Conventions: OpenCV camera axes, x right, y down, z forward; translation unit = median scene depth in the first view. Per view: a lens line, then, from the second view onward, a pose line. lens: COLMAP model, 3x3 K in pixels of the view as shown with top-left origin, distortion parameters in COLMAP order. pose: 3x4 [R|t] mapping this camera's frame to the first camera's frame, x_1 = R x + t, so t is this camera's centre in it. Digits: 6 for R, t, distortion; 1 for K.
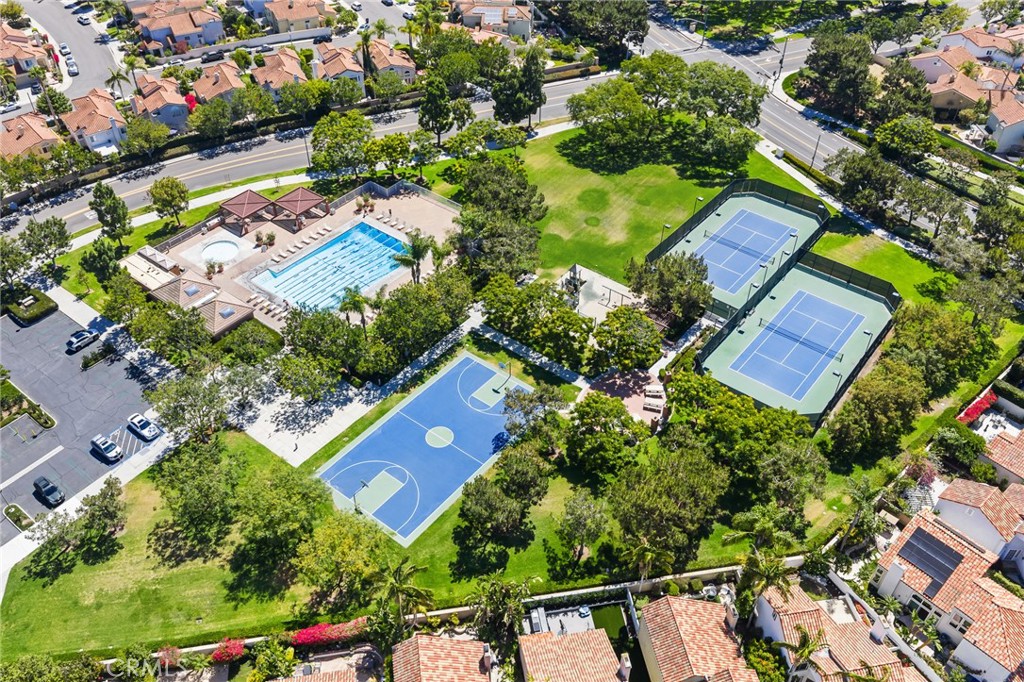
lens RADIAL K [[852.8, 0, 512.0], [0, 852.8, 341.0], [0, 0, 1]] dist [-0.010095, -0.010547]
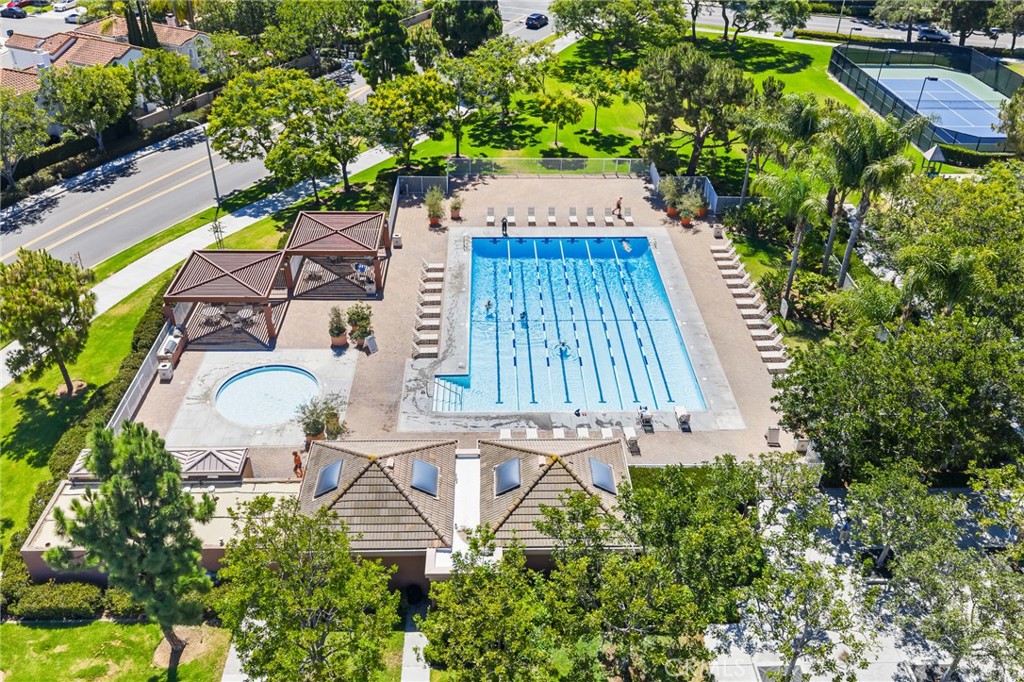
lens RADIAL K [[852.8, 0, 512.0], [0, 852.8, 341.0], [0, 0, 1]] dist [-0.010095, -0.010547]
pose [[0.758429, -0.347970, 0.551091, -0.408141], [0.426277, 0.904459, -0.015562, -0.069509], [-0.493024, 0.246720, 0.834300, 0.590512]]
